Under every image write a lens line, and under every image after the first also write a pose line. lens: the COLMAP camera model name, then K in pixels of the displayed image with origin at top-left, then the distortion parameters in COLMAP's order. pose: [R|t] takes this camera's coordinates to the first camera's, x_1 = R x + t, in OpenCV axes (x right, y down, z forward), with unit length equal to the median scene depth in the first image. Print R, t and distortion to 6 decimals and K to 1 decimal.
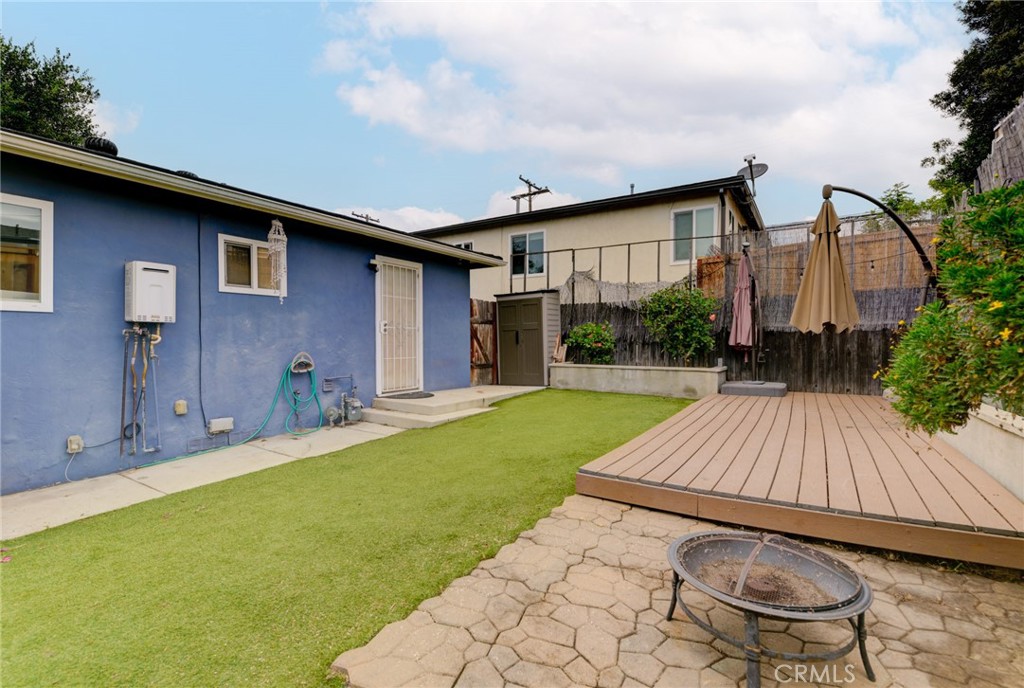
lens RADIAL K [[454.9, 0, 512.0], [0, 454.9, 344.0], [0, 0, 1]] dist [-0.001937, -0.000429]
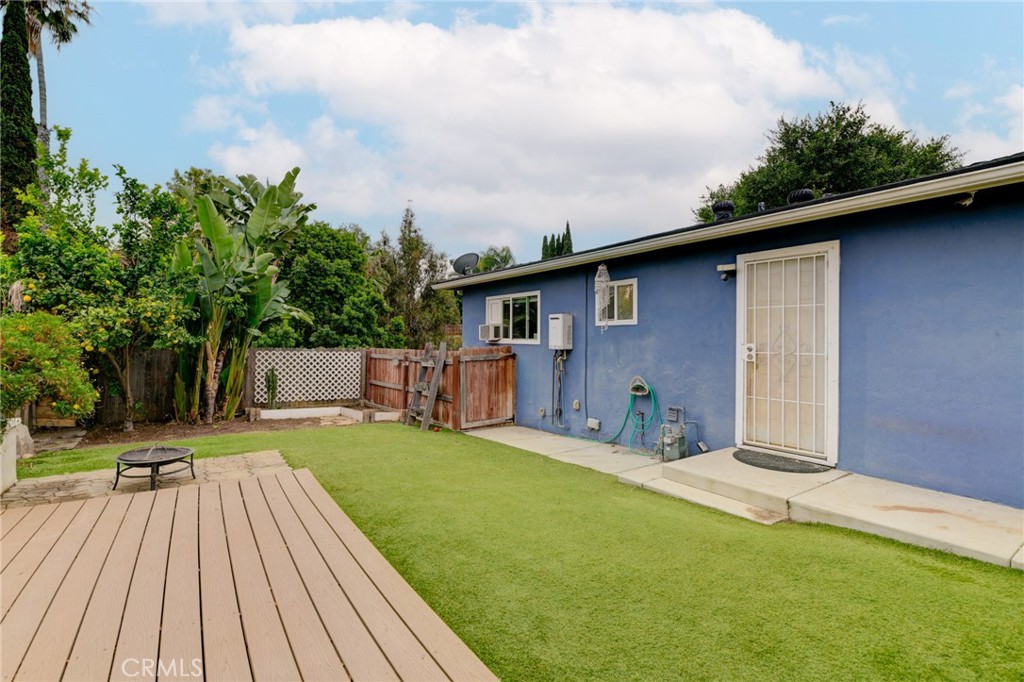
lens RADIAL K [[468.2, 0, 507.8], [0, 468.2, 331.8], [0, 0, 1]] dist [0.001424, -0.010298]
pose [[-0.388104, -0.014481, -0.921502, 0.519472], [-0.011527, 0.999875, -0.010858, -0.054436], [0.921544, 0.006408, -0.388222, 0.892078]]
